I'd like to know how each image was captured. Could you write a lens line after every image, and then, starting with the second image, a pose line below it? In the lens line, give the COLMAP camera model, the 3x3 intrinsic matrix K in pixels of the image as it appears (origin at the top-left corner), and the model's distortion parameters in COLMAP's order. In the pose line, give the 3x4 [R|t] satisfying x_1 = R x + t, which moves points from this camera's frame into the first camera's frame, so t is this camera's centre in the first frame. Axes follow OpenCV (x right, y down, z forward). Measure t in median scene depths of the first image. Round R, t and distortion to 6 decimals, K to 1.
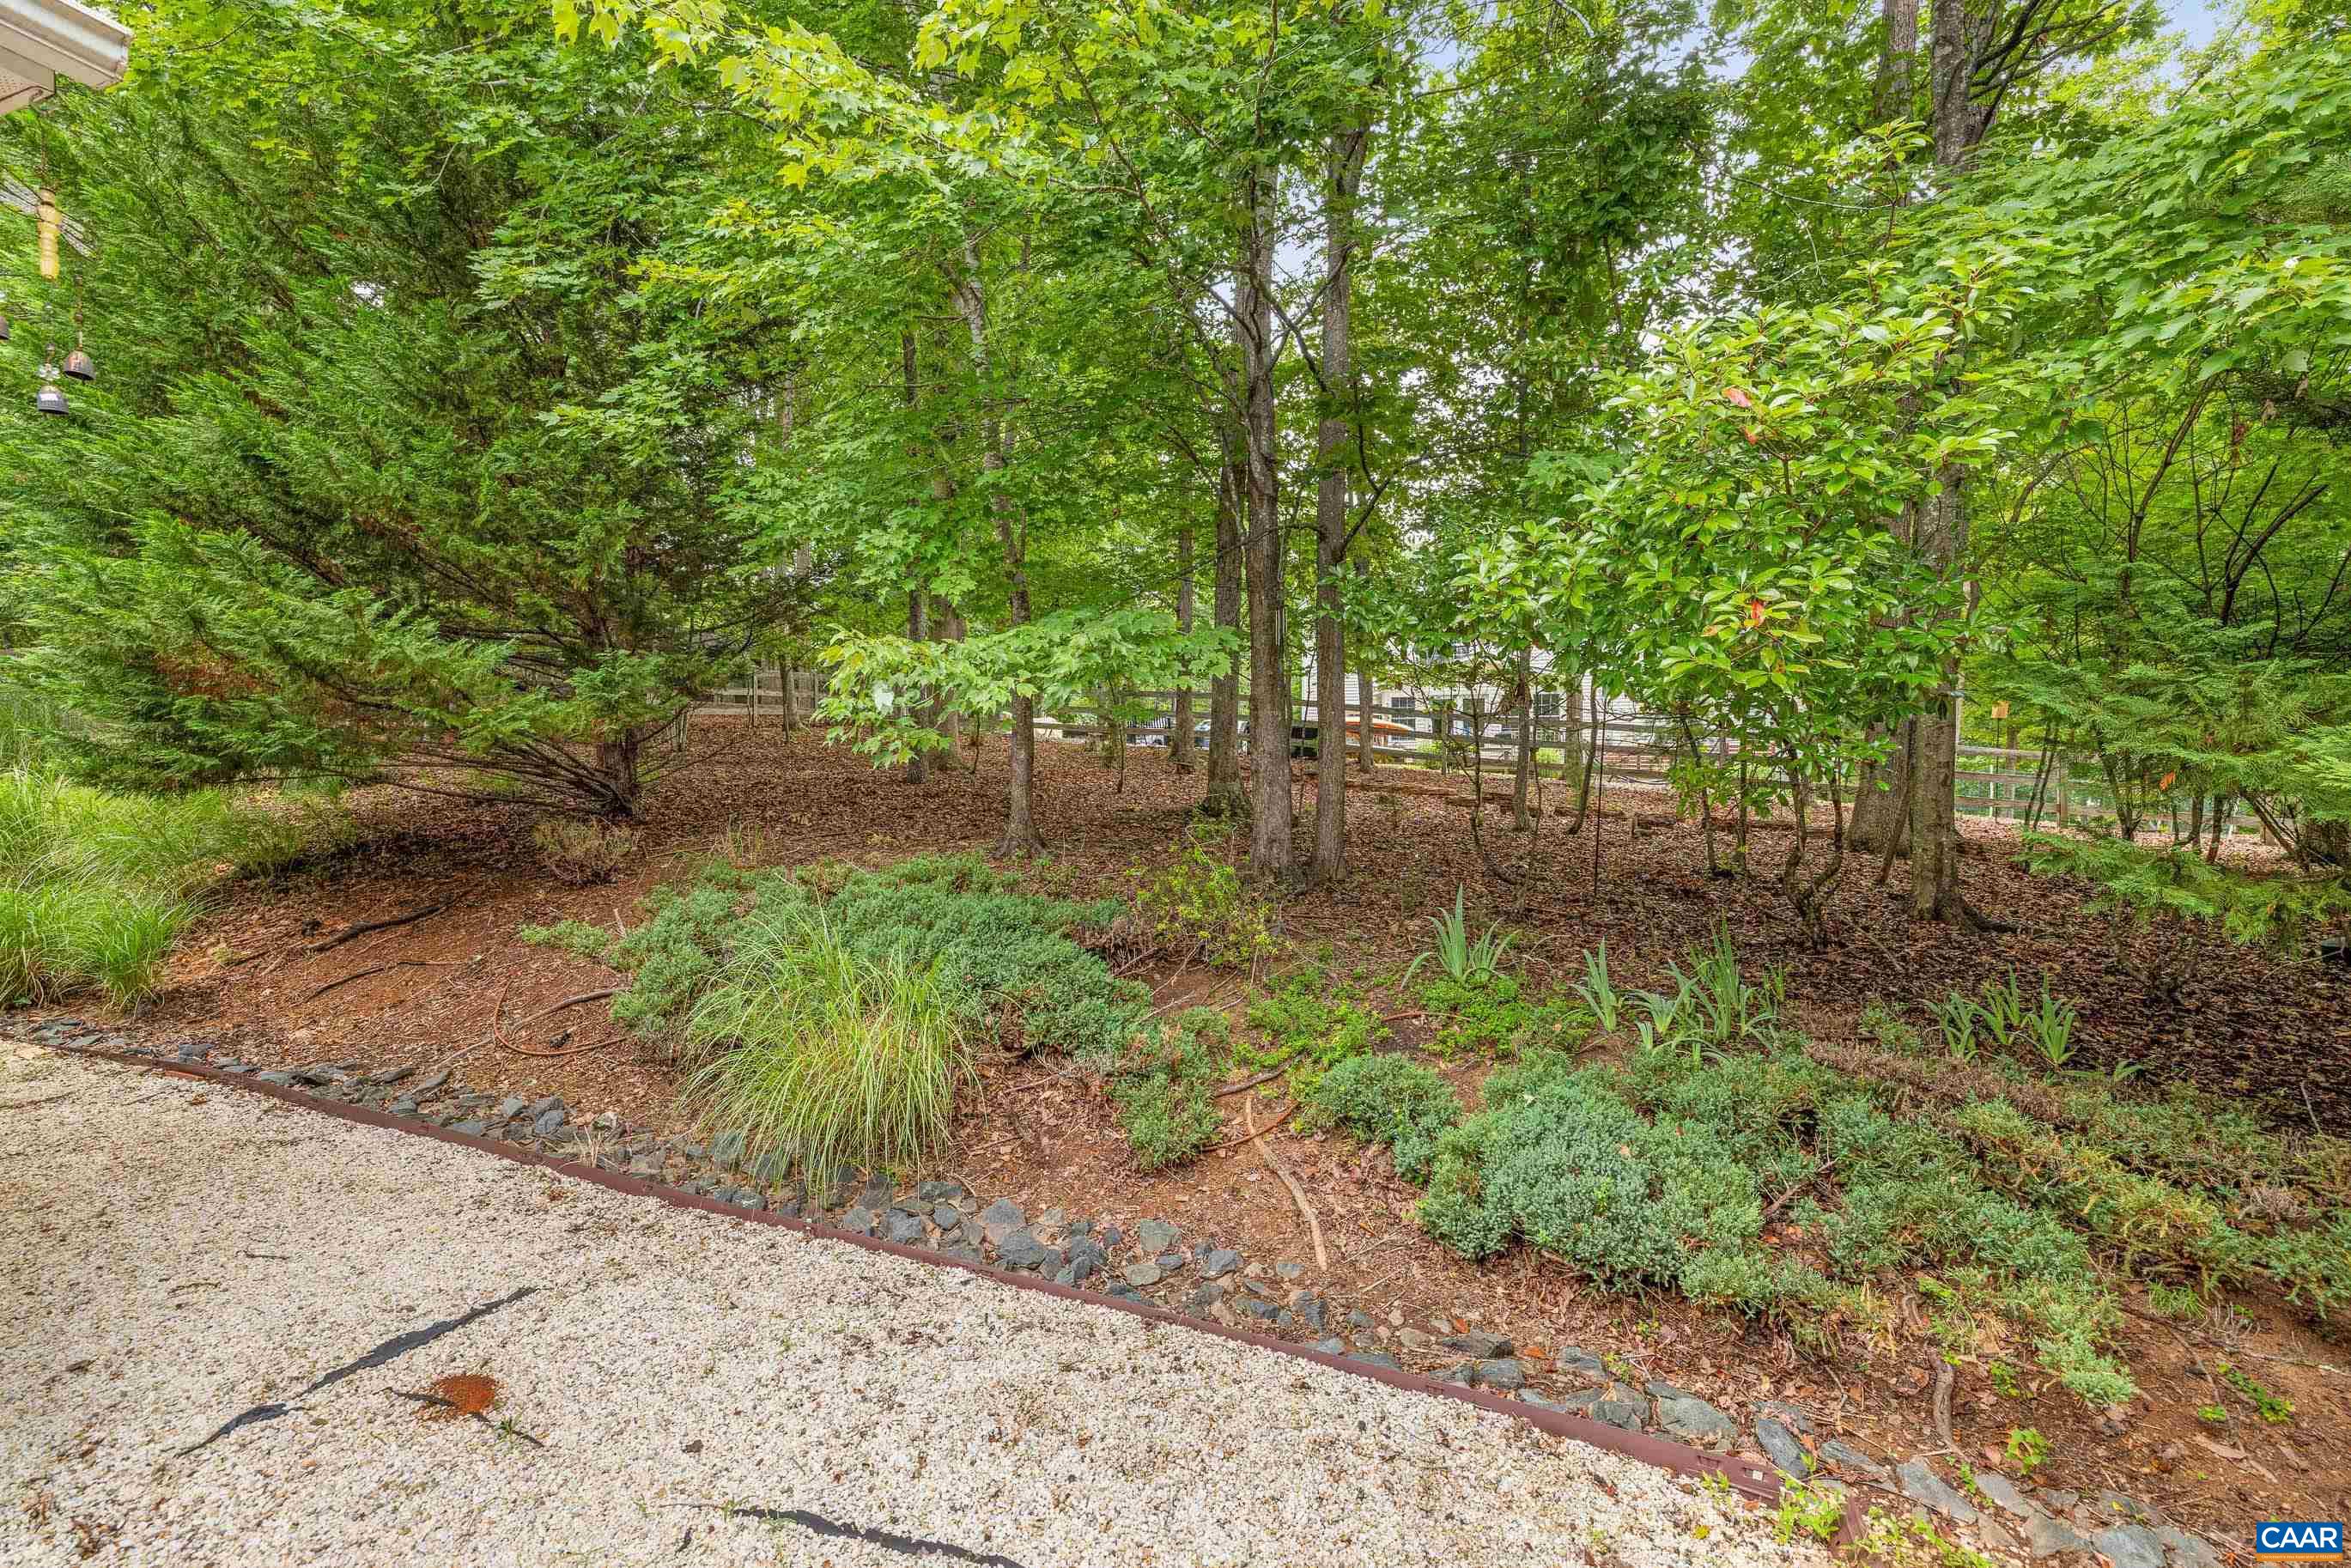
lens RADIAL K [[992.6, 0, 1173.2], [0, 992.6, 789.3], [0, 0, 1]] dist [-0.006779, 0.001628]
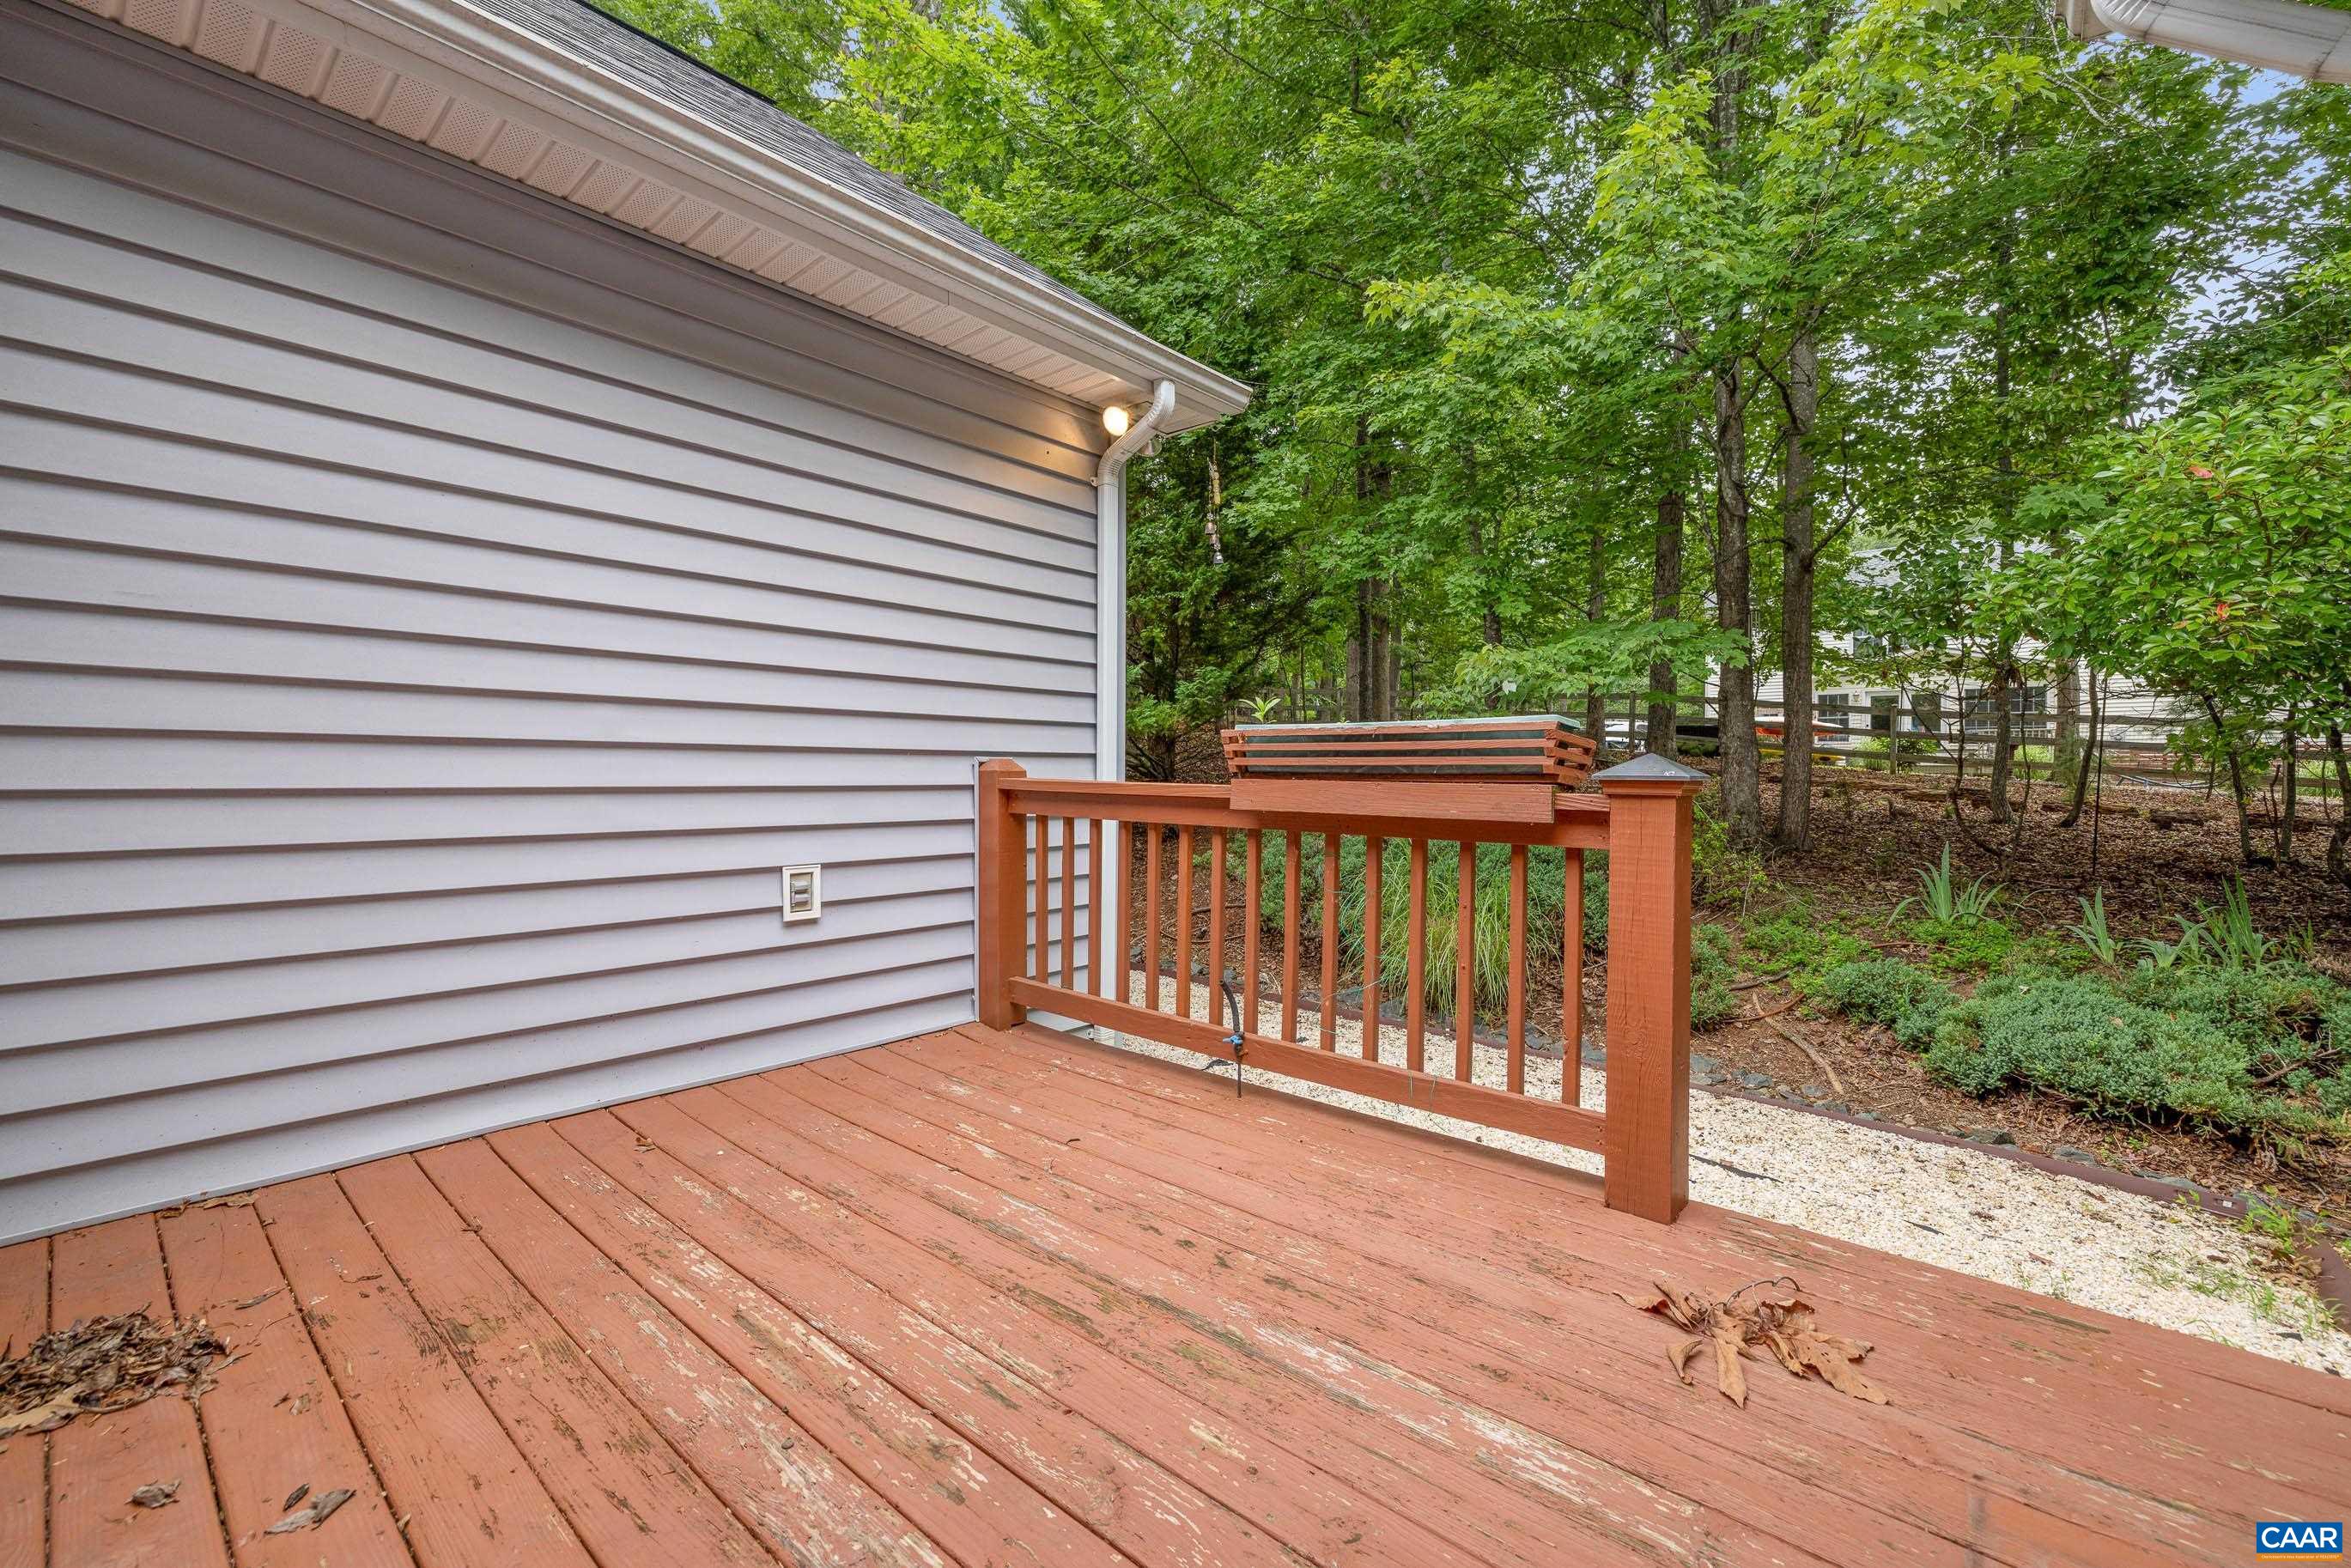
lens RADIAL K [[992.6, 0, 1166.2], [0, 992.6, 773.6], [0, 0, 1]] dist [-0.006779, 0.001628]
pose [[0.937434, 0.007472, -0.348084, -0.217776], [-0.014990, 0.999709, -0.018911, 0.067328], [0.347841, 0.022946, 0.937273, -0.538439]]
